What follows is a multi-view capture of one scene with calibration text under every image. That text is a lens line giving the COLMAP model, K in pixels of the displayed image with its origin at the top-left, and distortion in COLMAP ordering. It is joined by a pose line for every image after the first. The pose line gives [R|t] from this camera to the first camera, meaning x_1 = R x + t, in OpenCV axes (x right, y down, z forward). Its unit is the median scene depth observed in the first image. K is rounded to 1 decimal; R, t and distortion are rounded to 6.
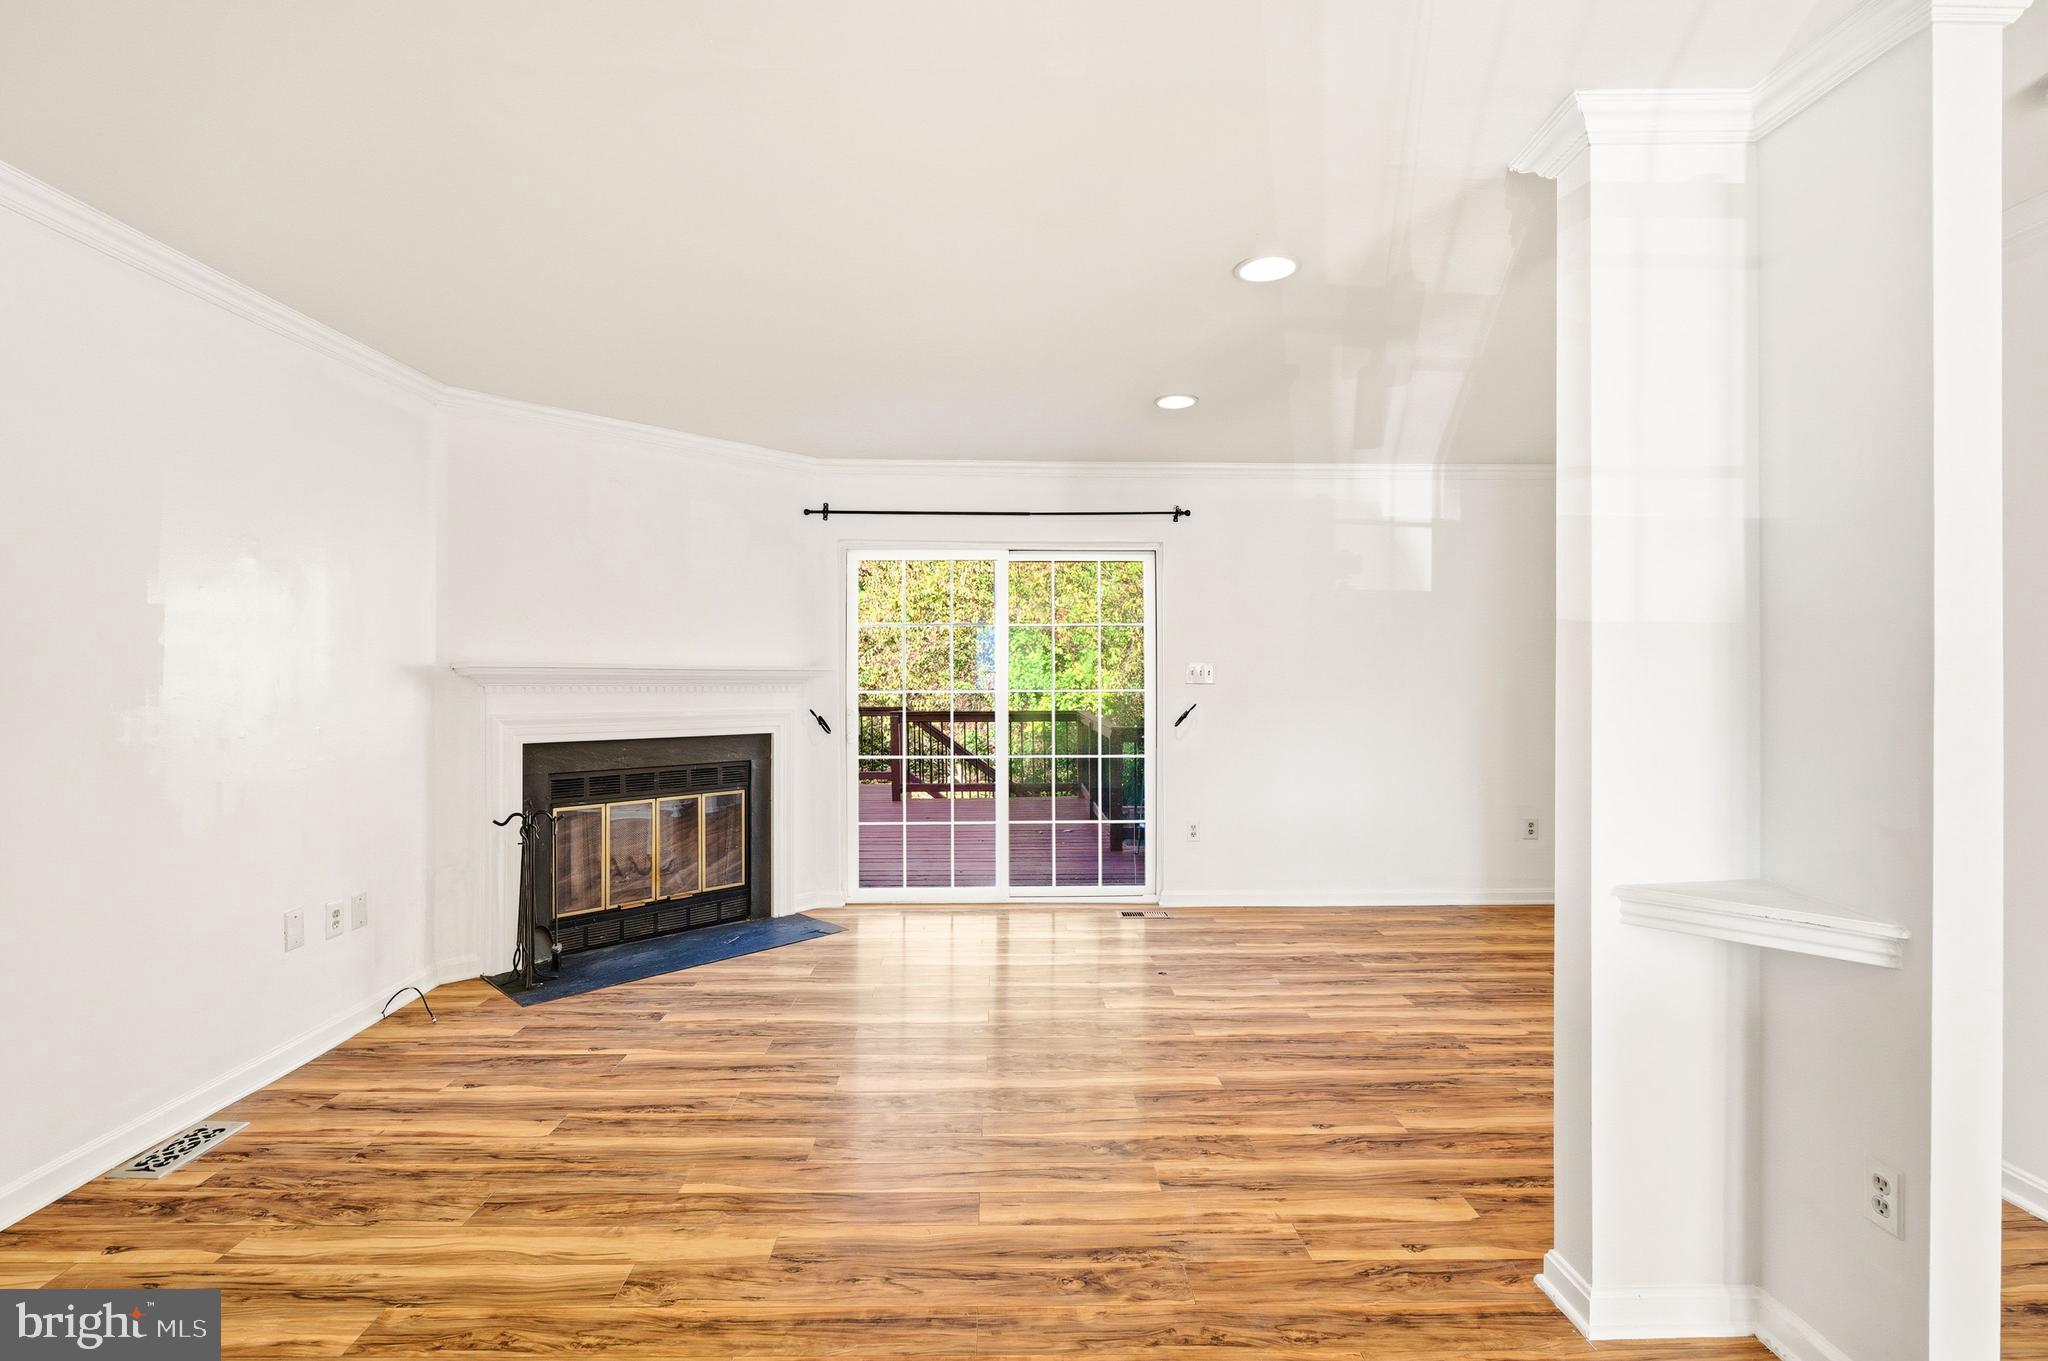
lens RADIAL K [[918.6, 0, 1016.7], [0, 918.6, 671.8], [0, 0, 1]] dist [-0.010598, 0.004710]
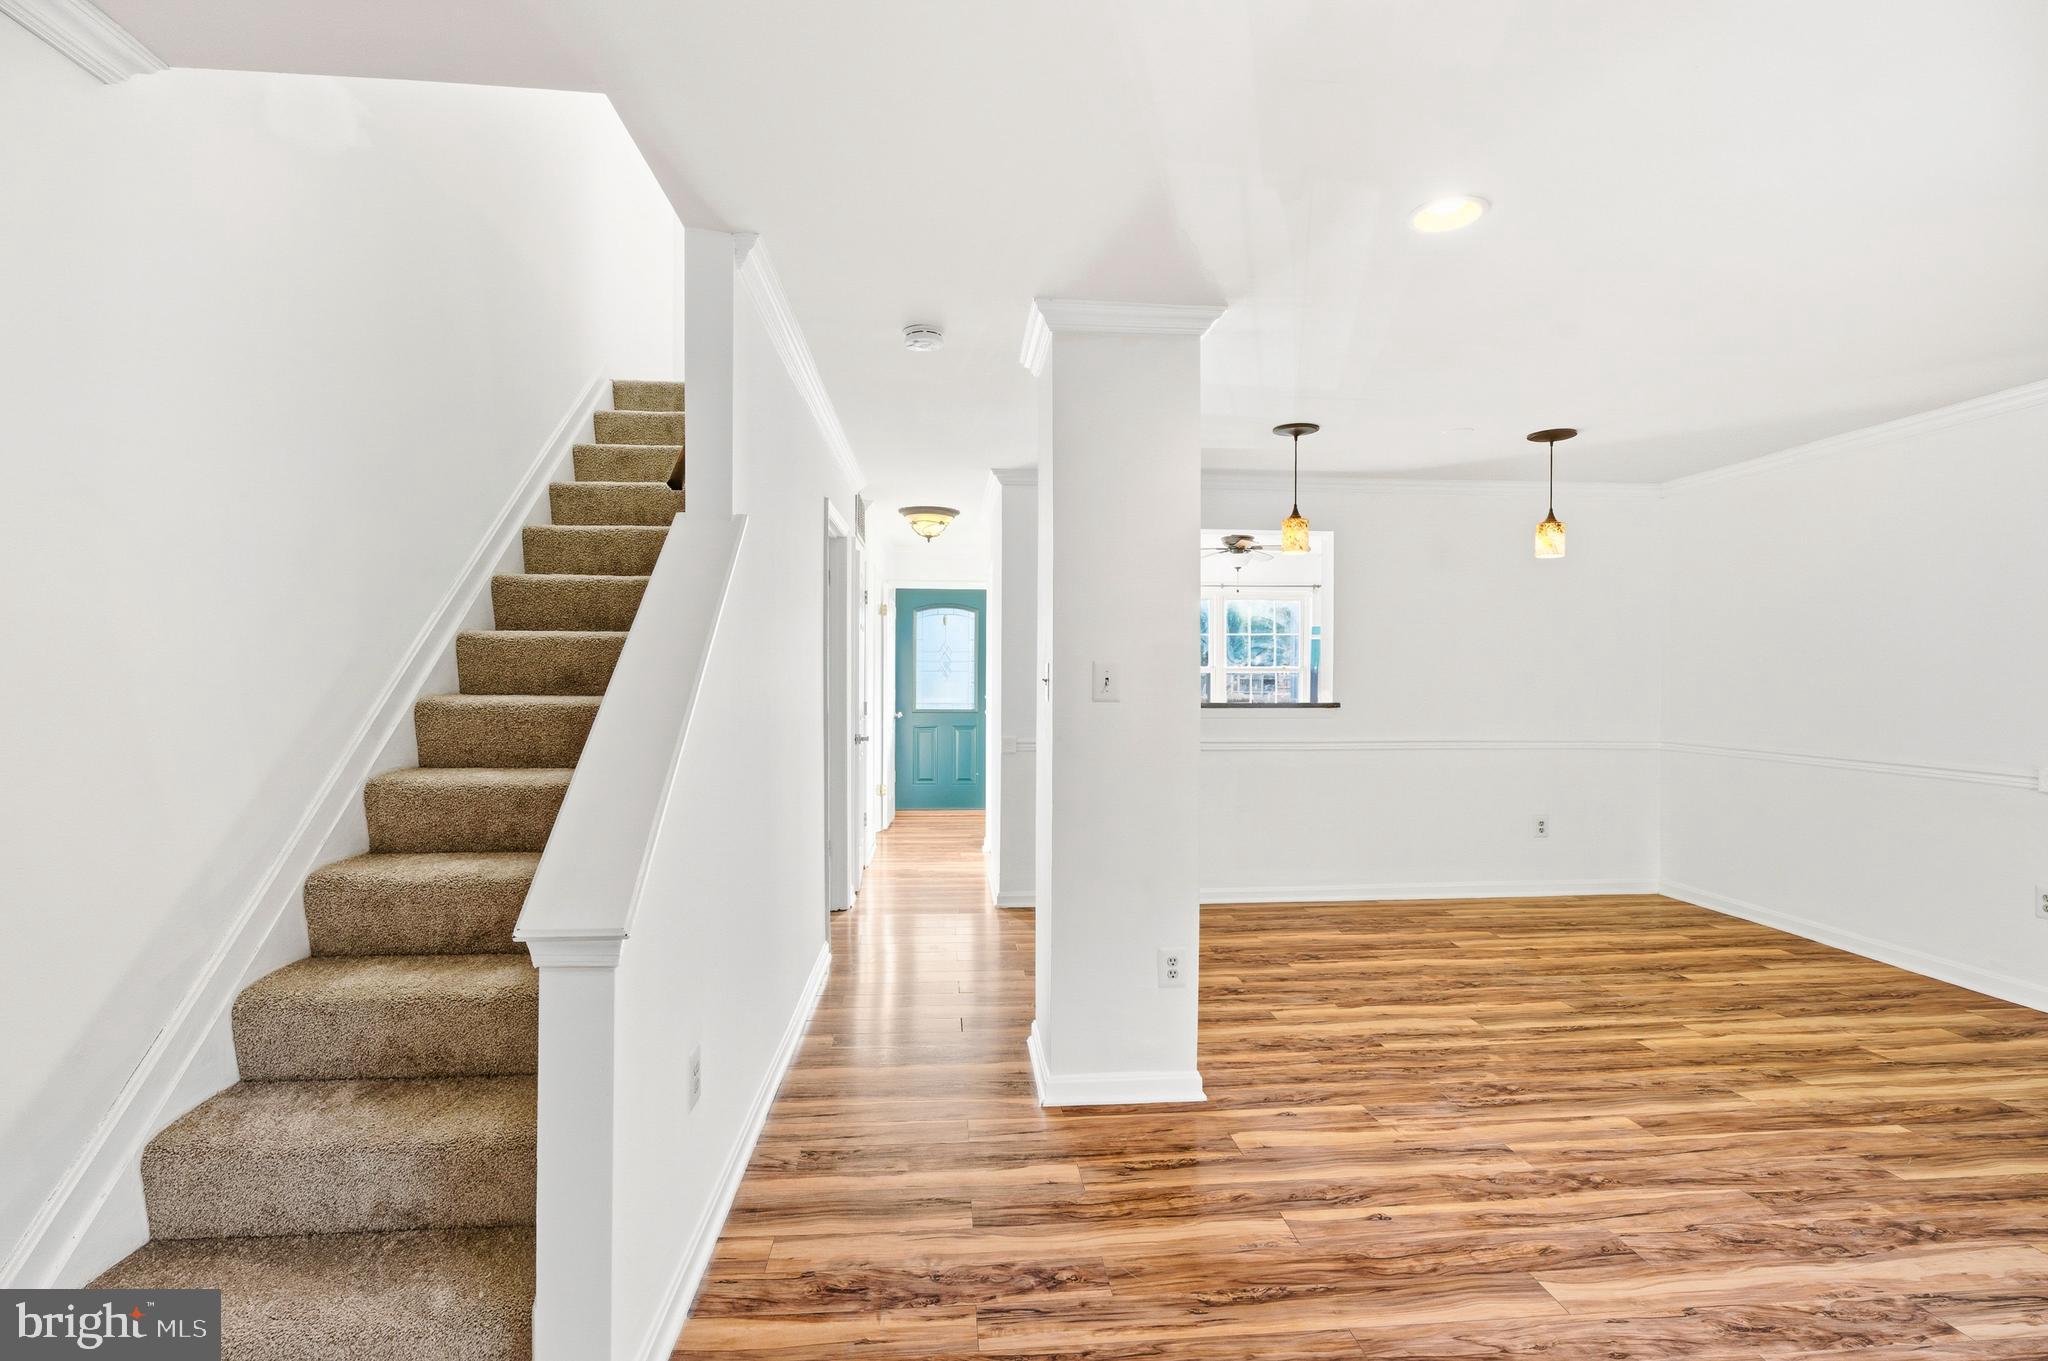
lens RADIAL K [[918.6, 0, 1025.9], [0, 918.6, 681.5], [0, 0, 1]] dist [-0.010598, 0.004710]
pose [[-0.997504, -0.005518, -0.070397, 0.843238], [-0.005923, 0.999967, 0.005555, 0.003705], [0.070364, 0.005959, -0.997504, 2.125206]]
